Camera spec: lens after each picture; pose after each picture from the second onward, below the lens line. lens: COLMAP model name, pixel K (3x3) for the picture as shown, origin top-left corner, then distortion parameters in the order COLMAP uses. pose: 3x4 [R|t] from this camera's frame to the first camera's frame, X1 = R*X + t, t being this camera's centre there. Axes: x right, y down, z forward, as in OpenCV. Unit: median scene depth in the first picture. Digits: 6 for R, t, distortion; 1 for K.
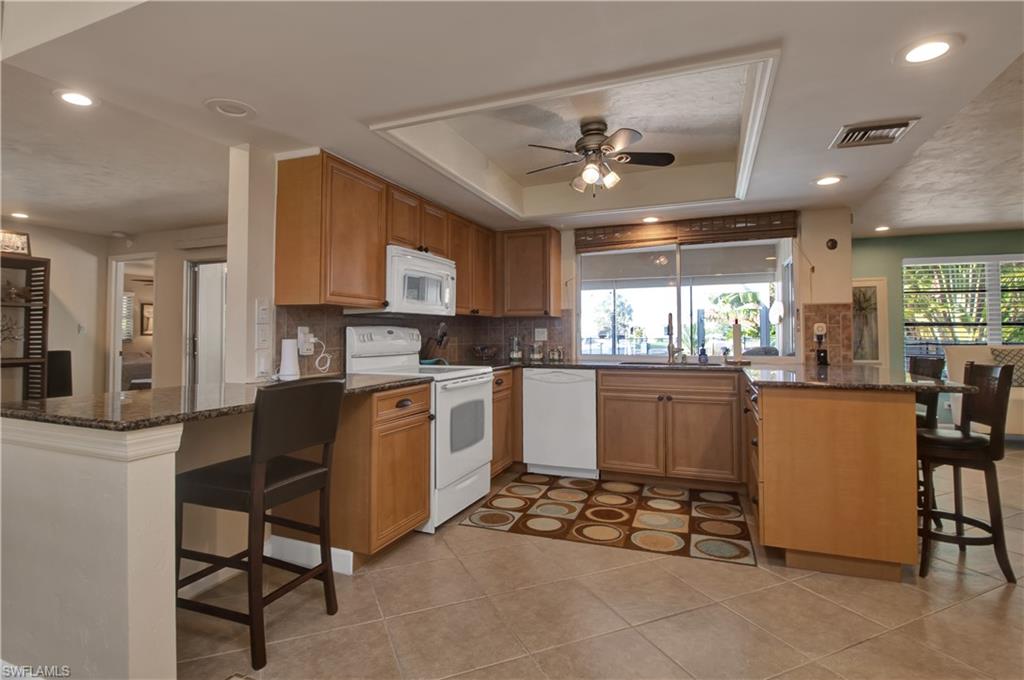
lens RADIAL K [[492.3, 0, 508.7], [0, 492.3, 310.3], [0, 0, 1]] dist [-0.001206, -0.000308]
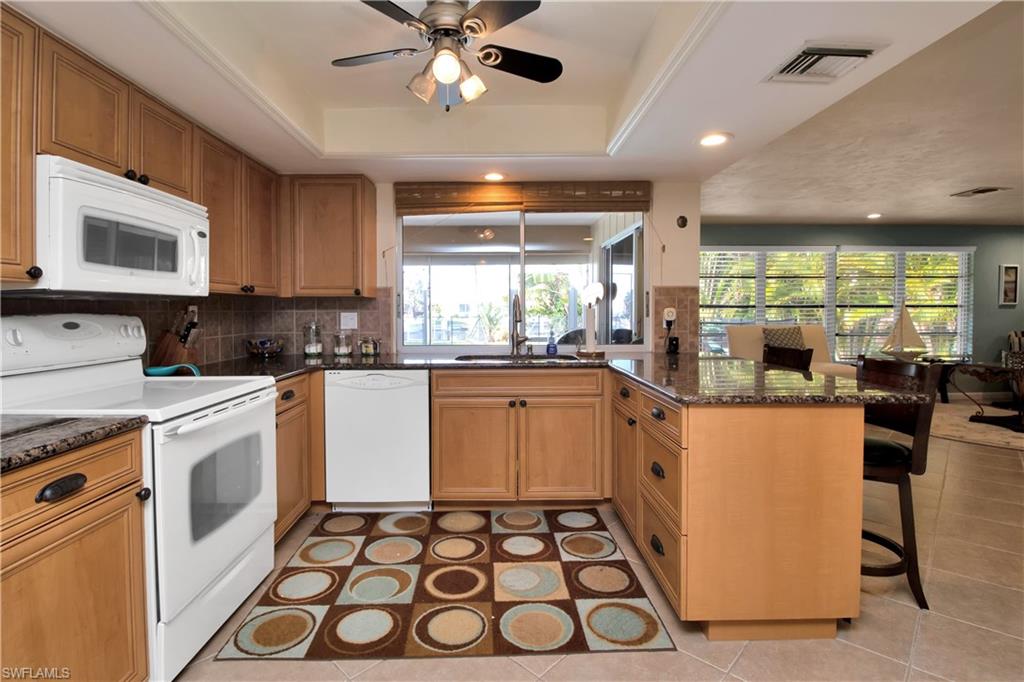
lens RADIAL K [[483.4, 0, 501.7], [0, 483.4, 321.7], [0, 0, 1]] dist [0.000274, -0.013138]
pose [[0.925293, -0.009938, 0.379124, 0.001835], [-0.016571, 0.997642, 0.066595, -0.003130], [-0.378892, -0.067903, 0.922947, 0.314506]]
